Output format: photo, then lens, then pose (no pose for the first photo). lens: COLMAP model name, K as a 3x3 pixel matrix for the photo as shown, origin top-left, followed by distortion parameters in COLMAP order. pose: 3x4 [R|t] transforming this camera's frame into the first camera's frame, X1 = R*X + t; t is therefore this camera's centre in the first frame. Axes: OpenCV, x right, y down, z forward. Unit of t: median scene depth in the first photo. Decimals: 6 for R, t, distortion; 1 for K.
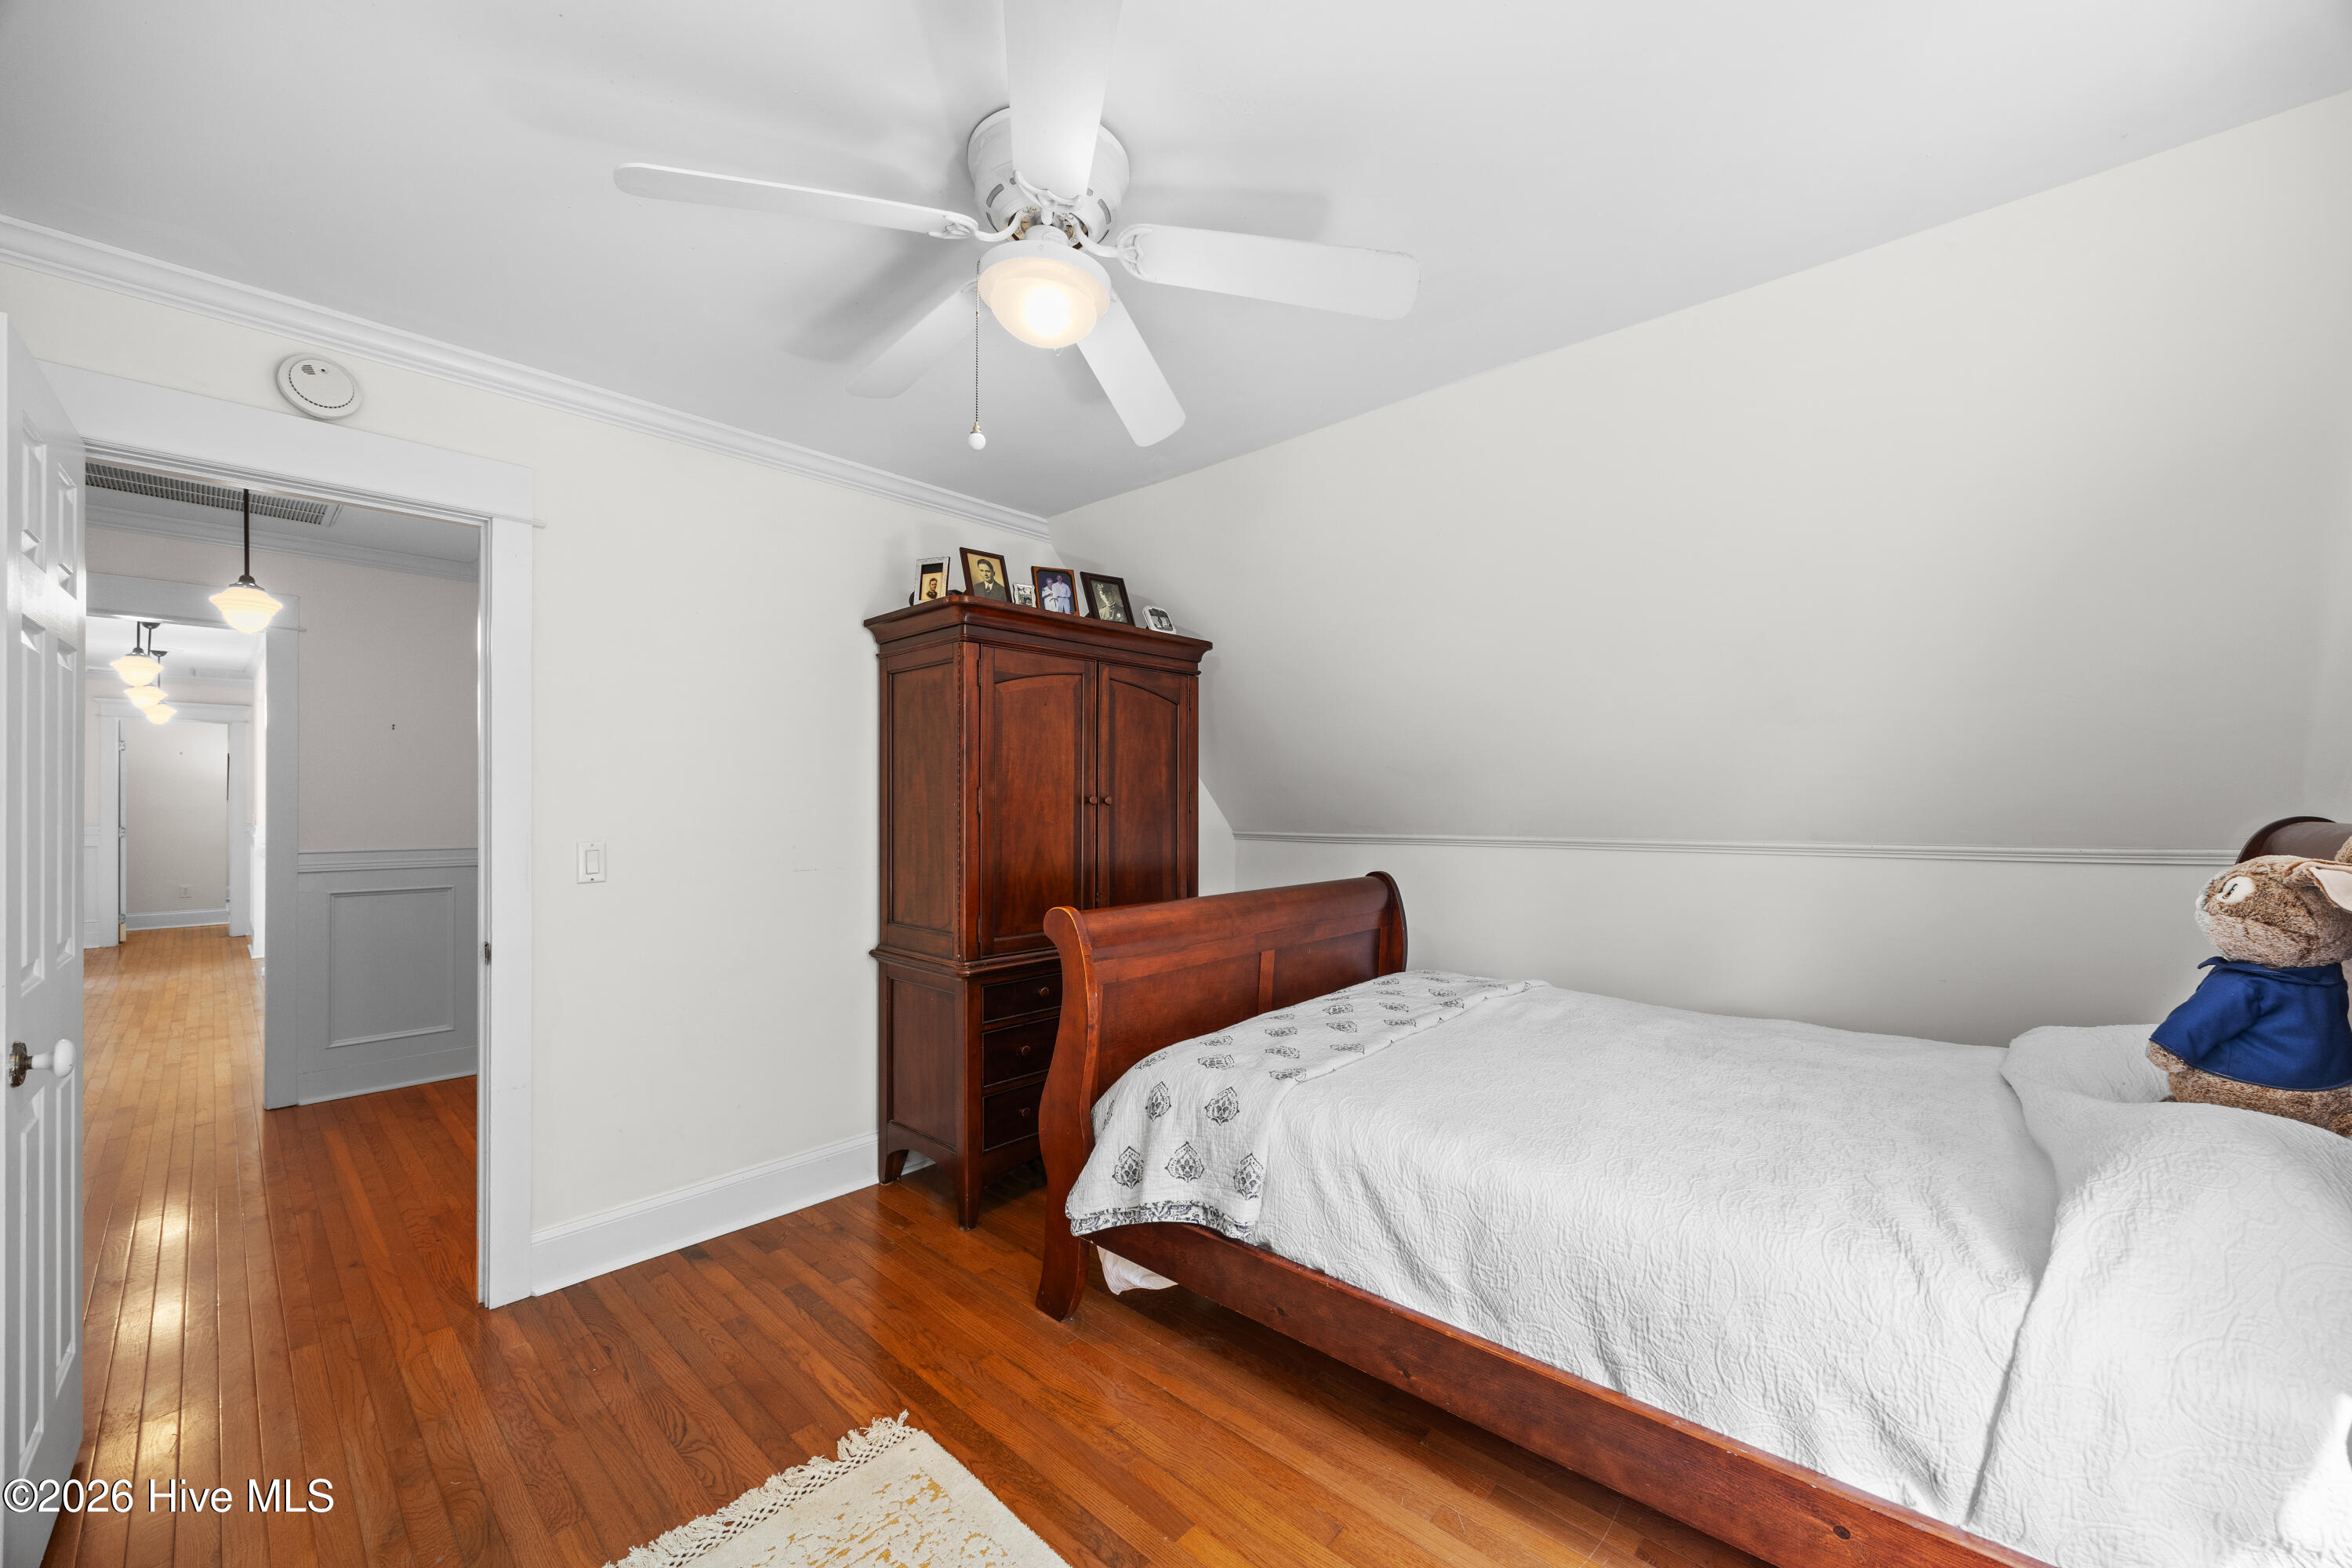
lens RADIAL K [[908.6, 0, 1175.9], [0, 908.6, 790.1], [0, 0, 1]] dist [-0.002861, -0.000196]
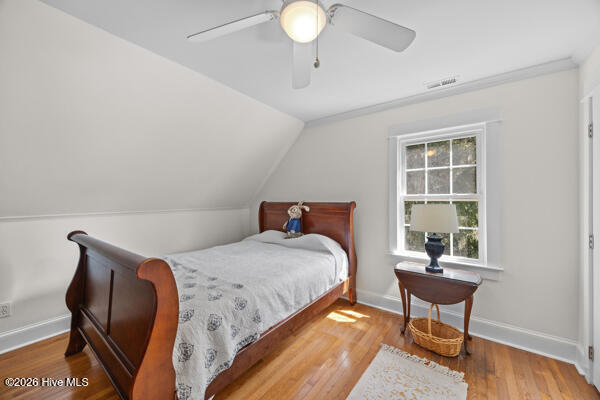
lens RADIAL K [[231.8, 0, 300.0], [0, 231.8, 198.2], [0, 0, 1]] dist [-0.002861, -0.000196]
pose [[-0.087690, -0.000568, 0.996148, -0.718037], [0.004371, 0.999990, 0.000955, 0.010092], [-0.996138, 0.004438, -0.087687, 0.892217]]
